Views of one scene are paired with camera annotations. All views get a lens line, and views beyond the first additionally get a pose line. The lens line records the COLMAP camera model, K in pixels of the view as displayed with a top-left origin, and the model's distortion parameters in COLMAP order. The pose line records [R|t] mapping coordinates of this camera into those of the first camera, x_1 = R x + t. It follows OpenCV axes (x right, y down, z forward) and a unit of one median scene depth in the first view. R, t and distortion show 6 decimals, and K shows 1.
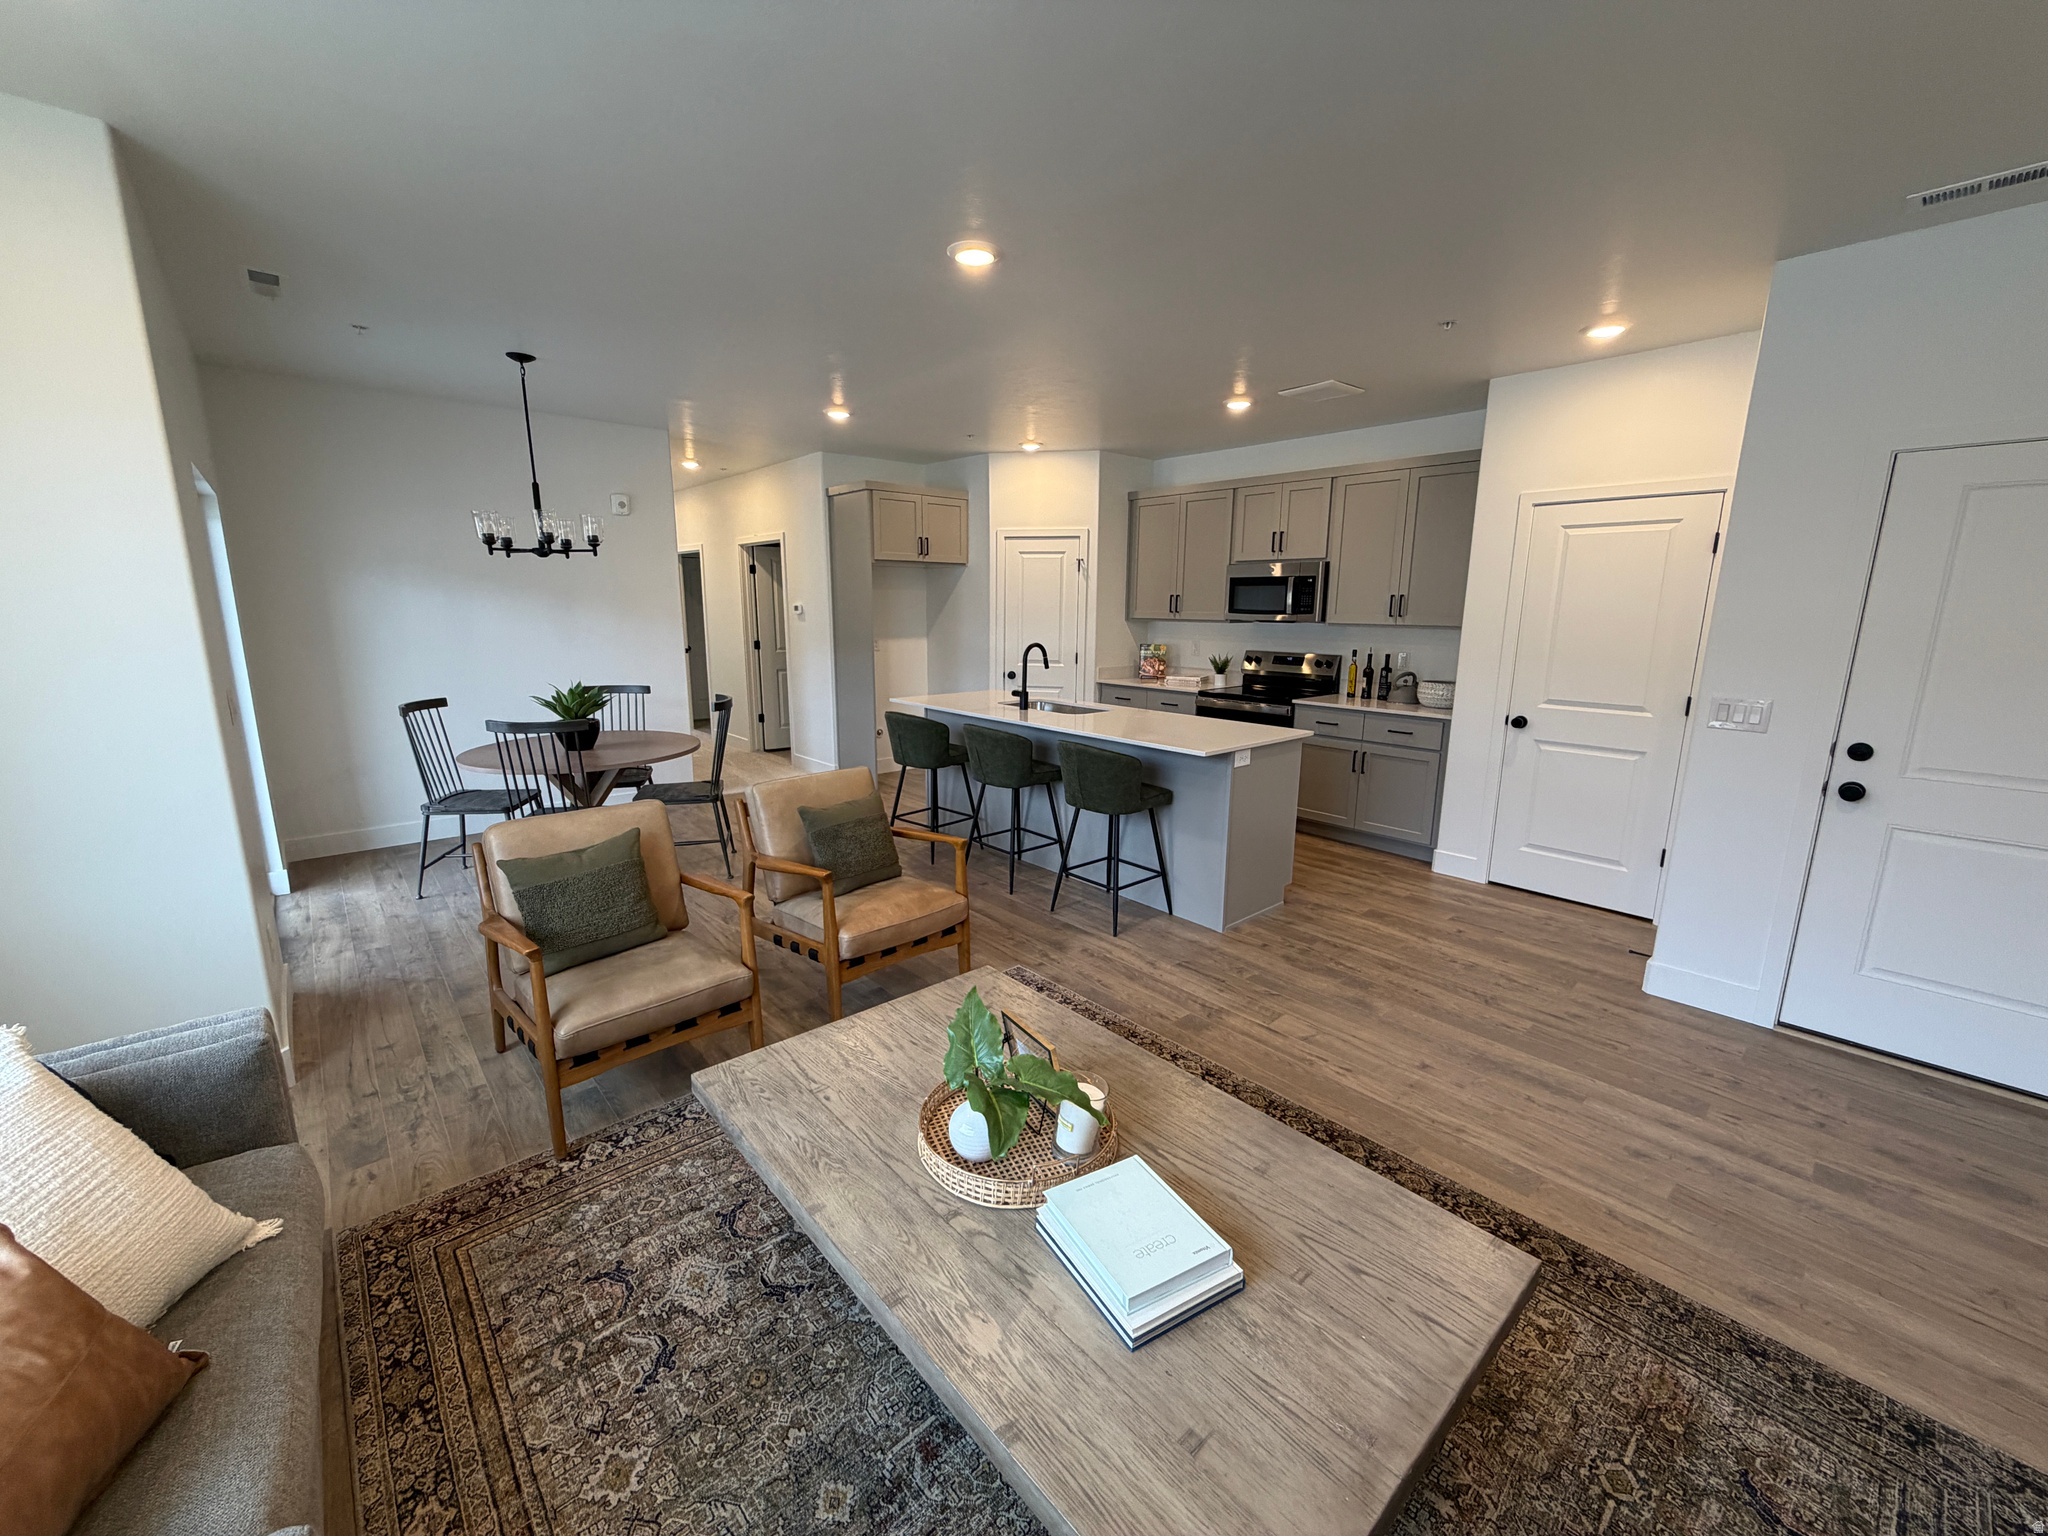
lens RADIAL K [[817.7, 0, 1019.5], [0, 817.7, 765.1], [0, 0, 1]] dist [0.001379, 0.000129]
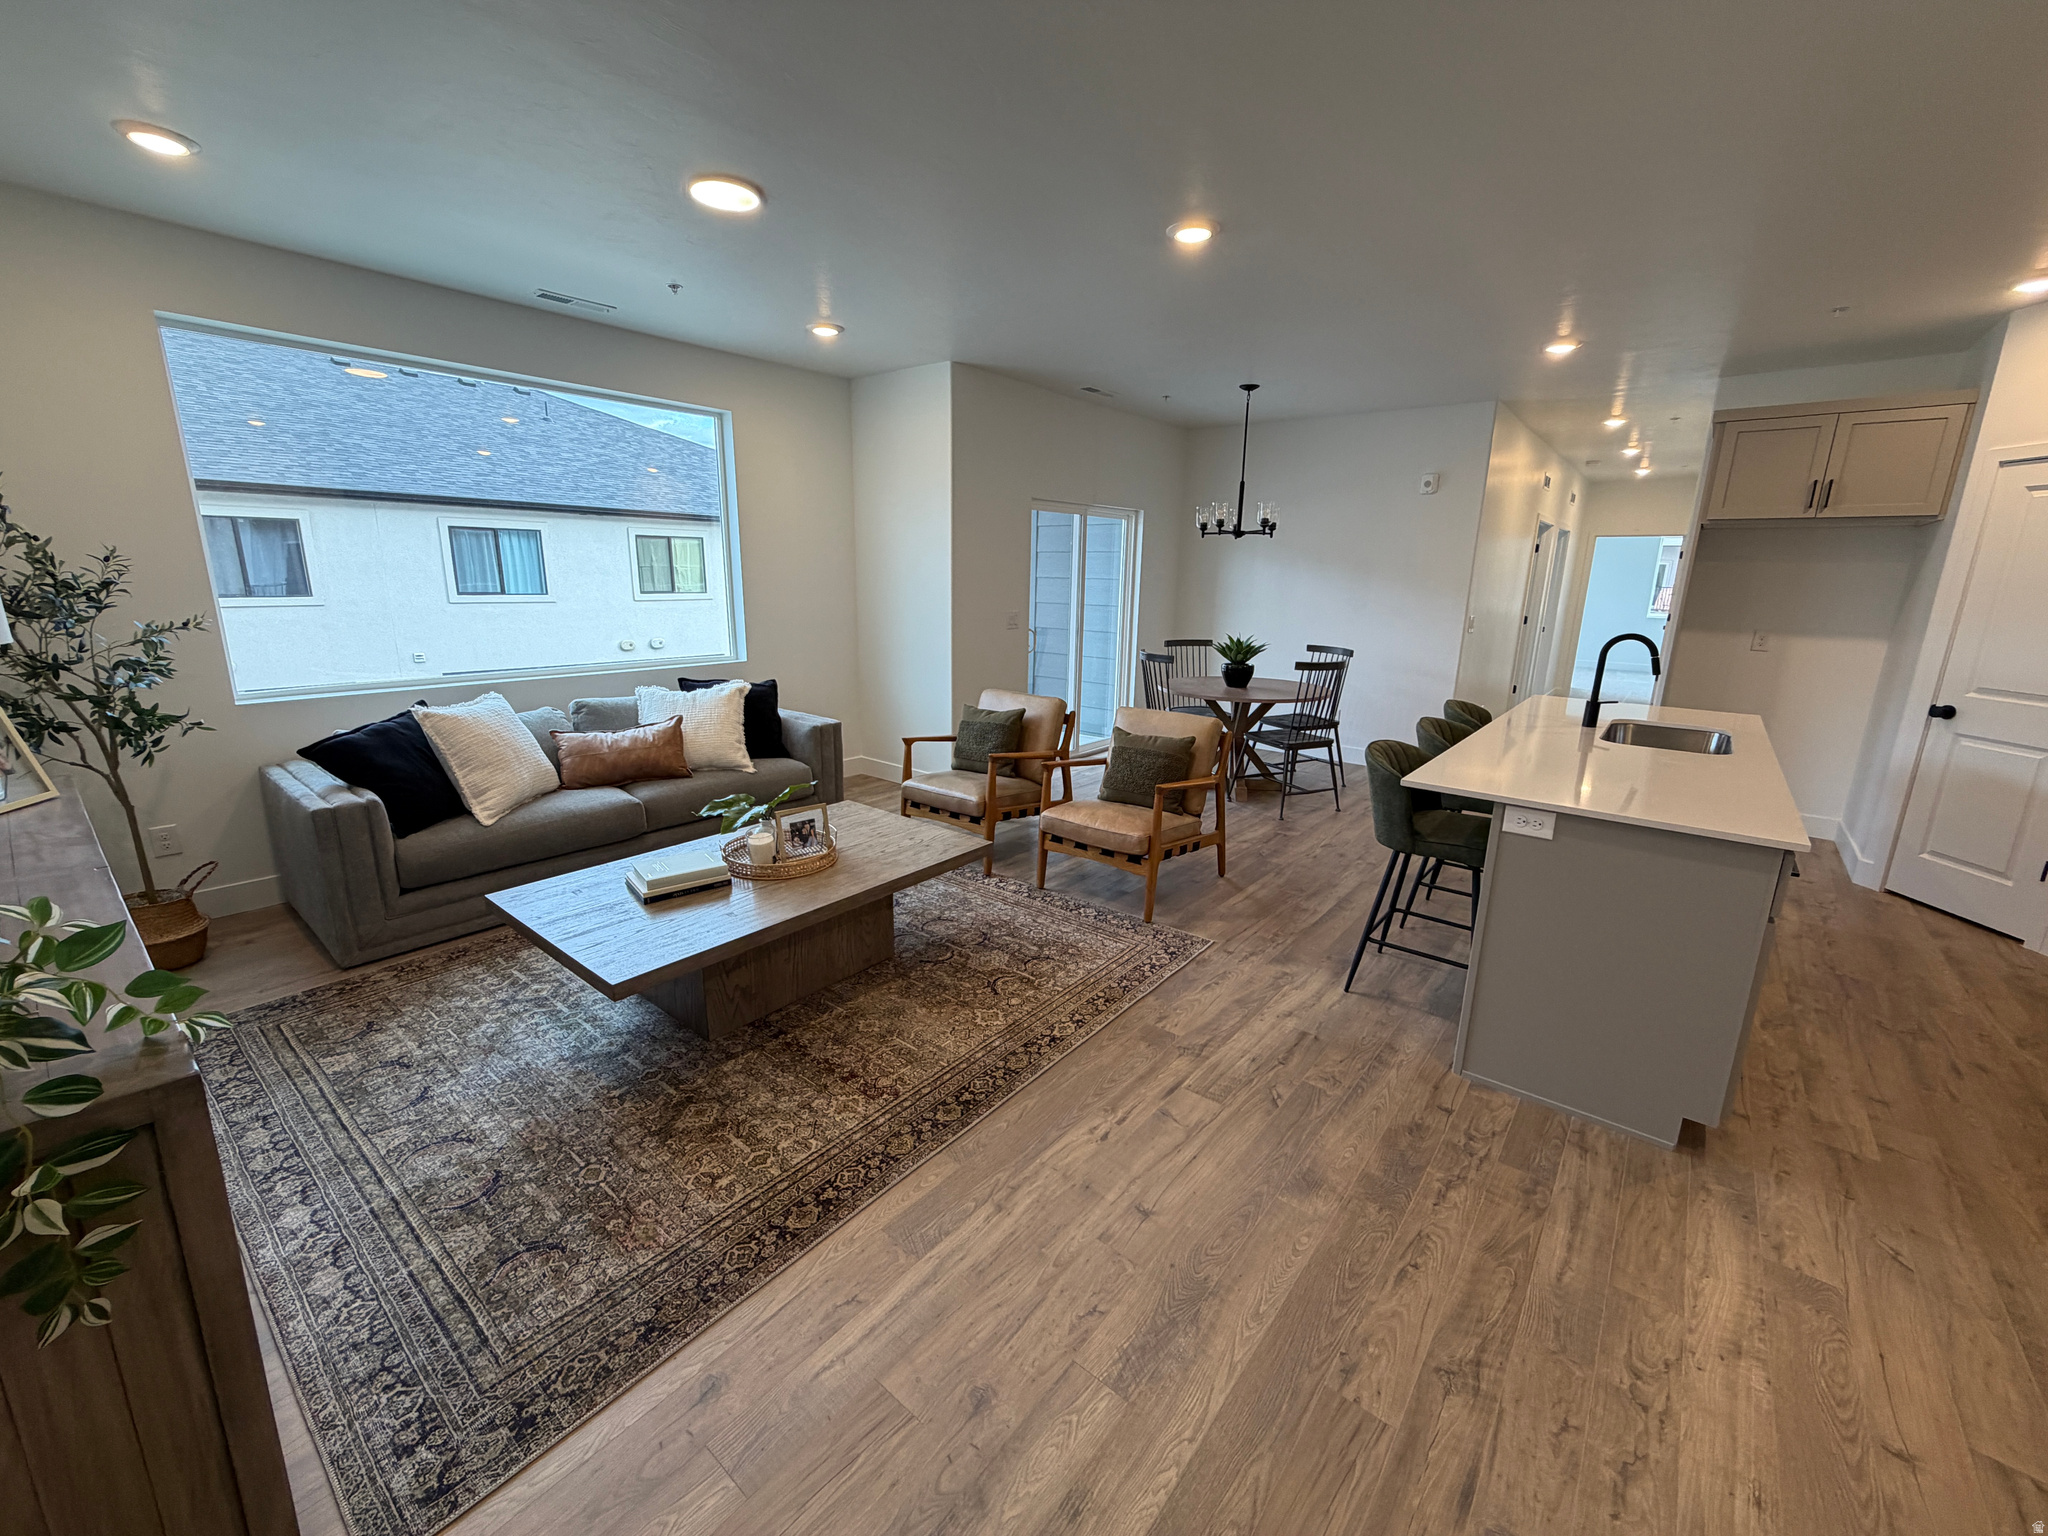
lens RADIAL K [[810.2, 0, 1017.9], [0, 810.2, 769.9], [0, 0, 1]] dist [-0.001362, -0.000193]
pose [[0.155359, 0.229328, -0.960871, 0.843347], [-0.210318, 0.958059, 0.194652, -0.089009], [0.965210, 0.171848, 0.197075, 0.547476]]
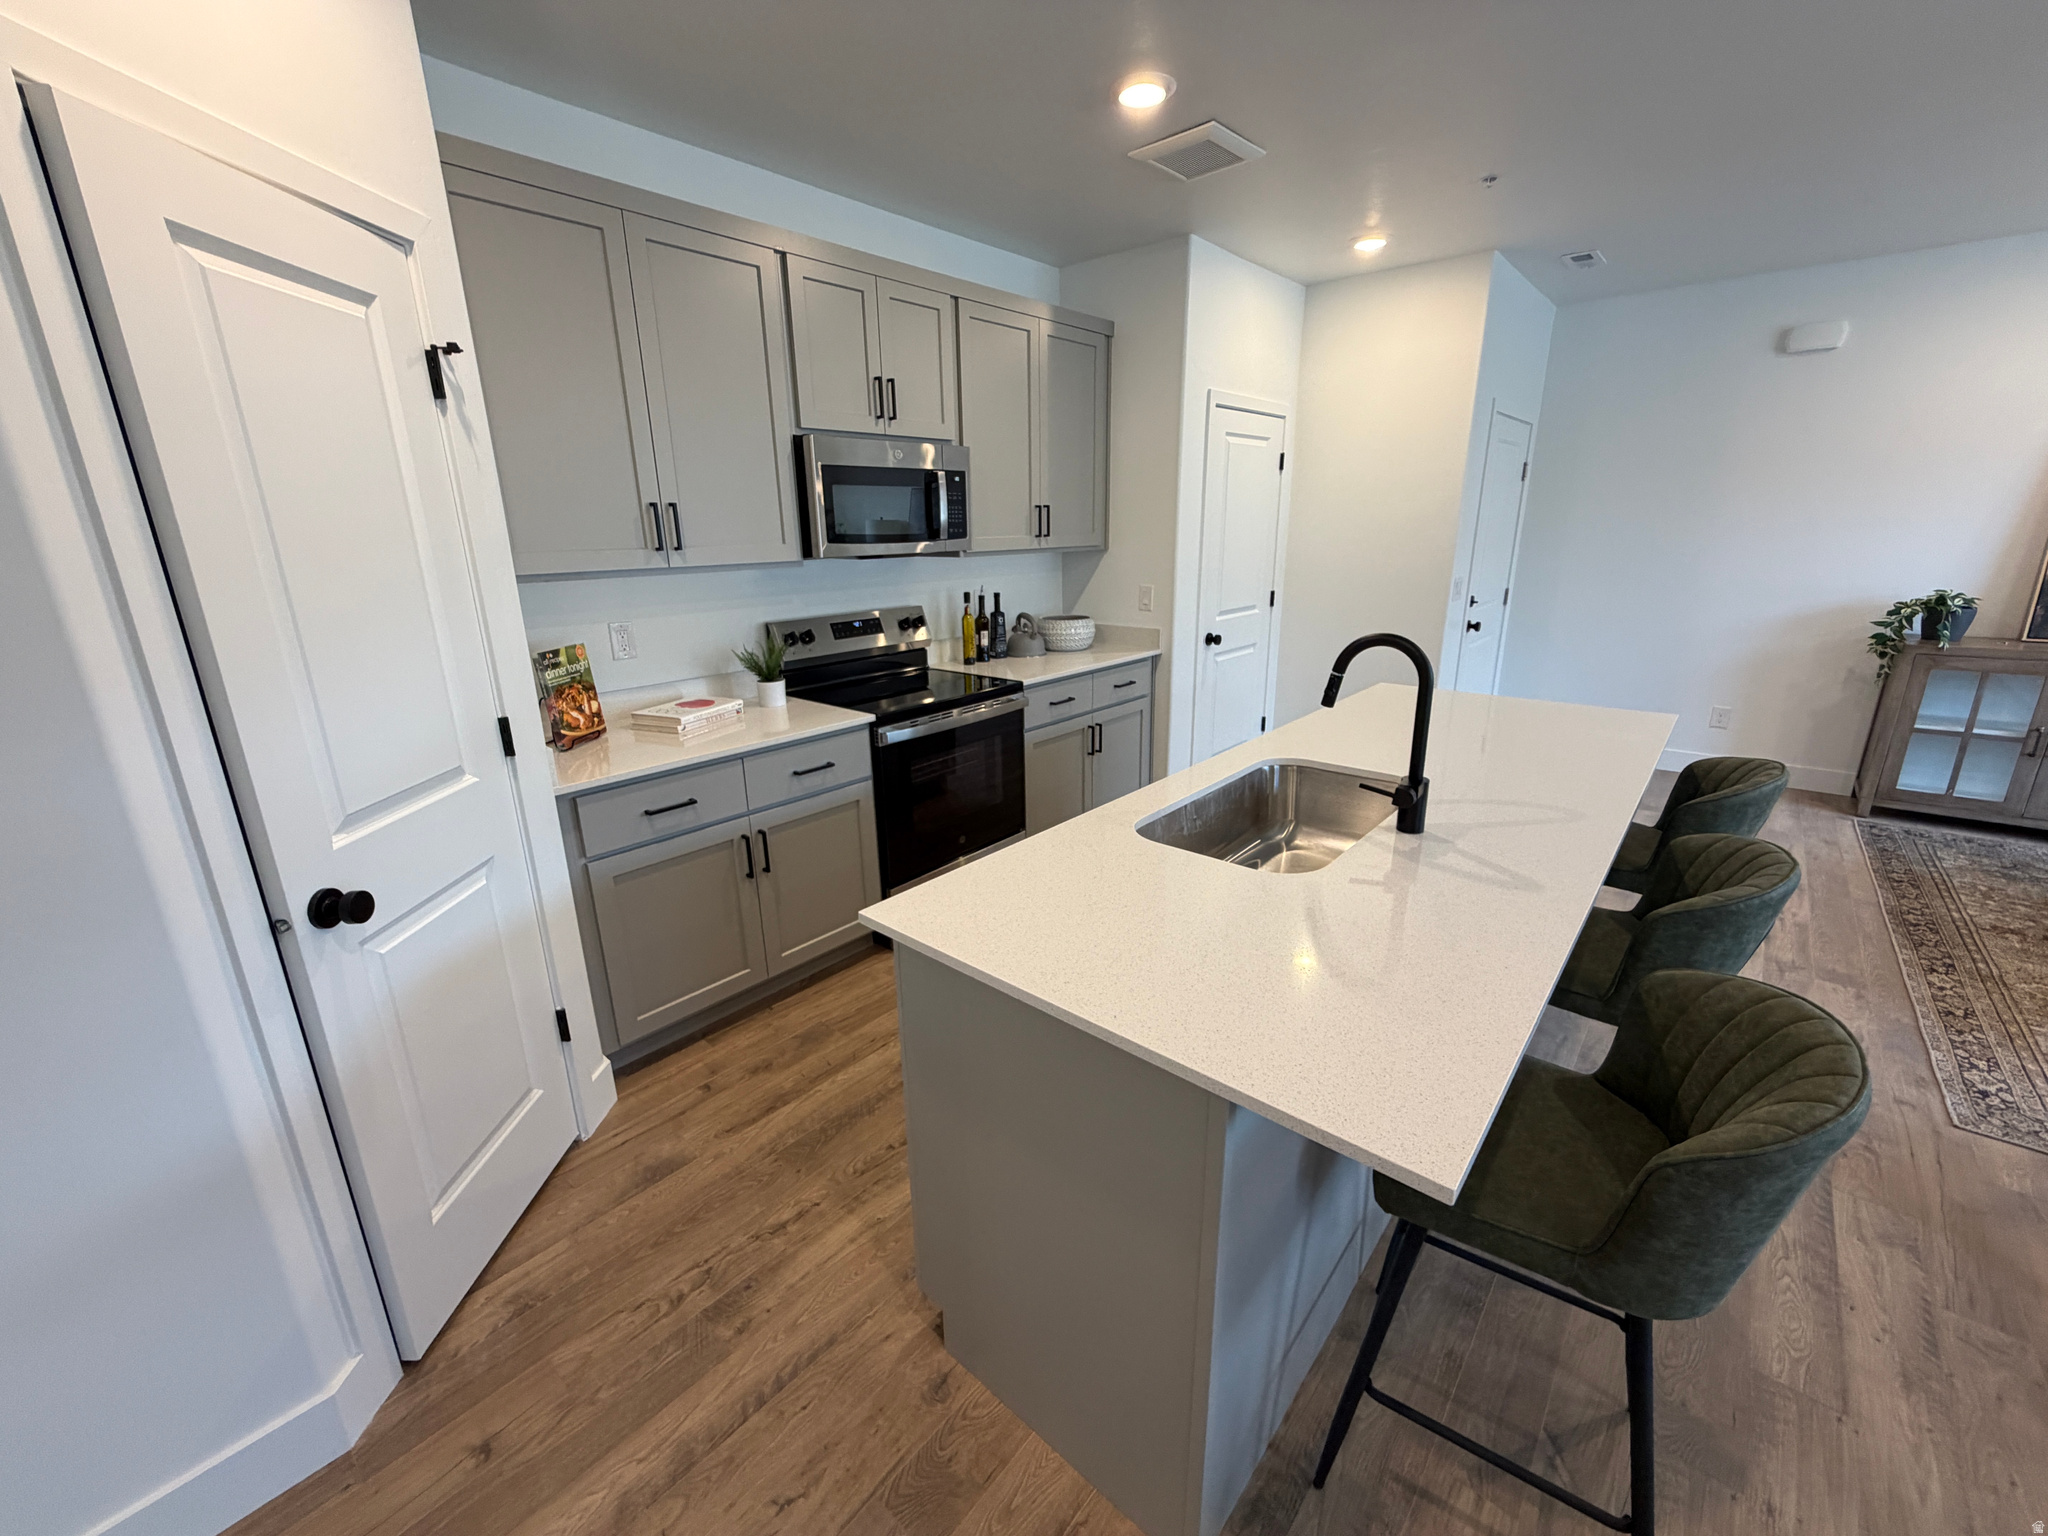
lens RADIAL K [[817.7, 0, 1019.5], [0, 817.7, 765.1], [0, 0, 1]] dist [0.001379, 0.000129]
pose [[-0.126535, -0.286739, 0.949616, -0.404081], [0.211402, 0.927523, 0.308237, -0.324274], [-0.969174, 0.239753, -0.056747, 1.627338]]
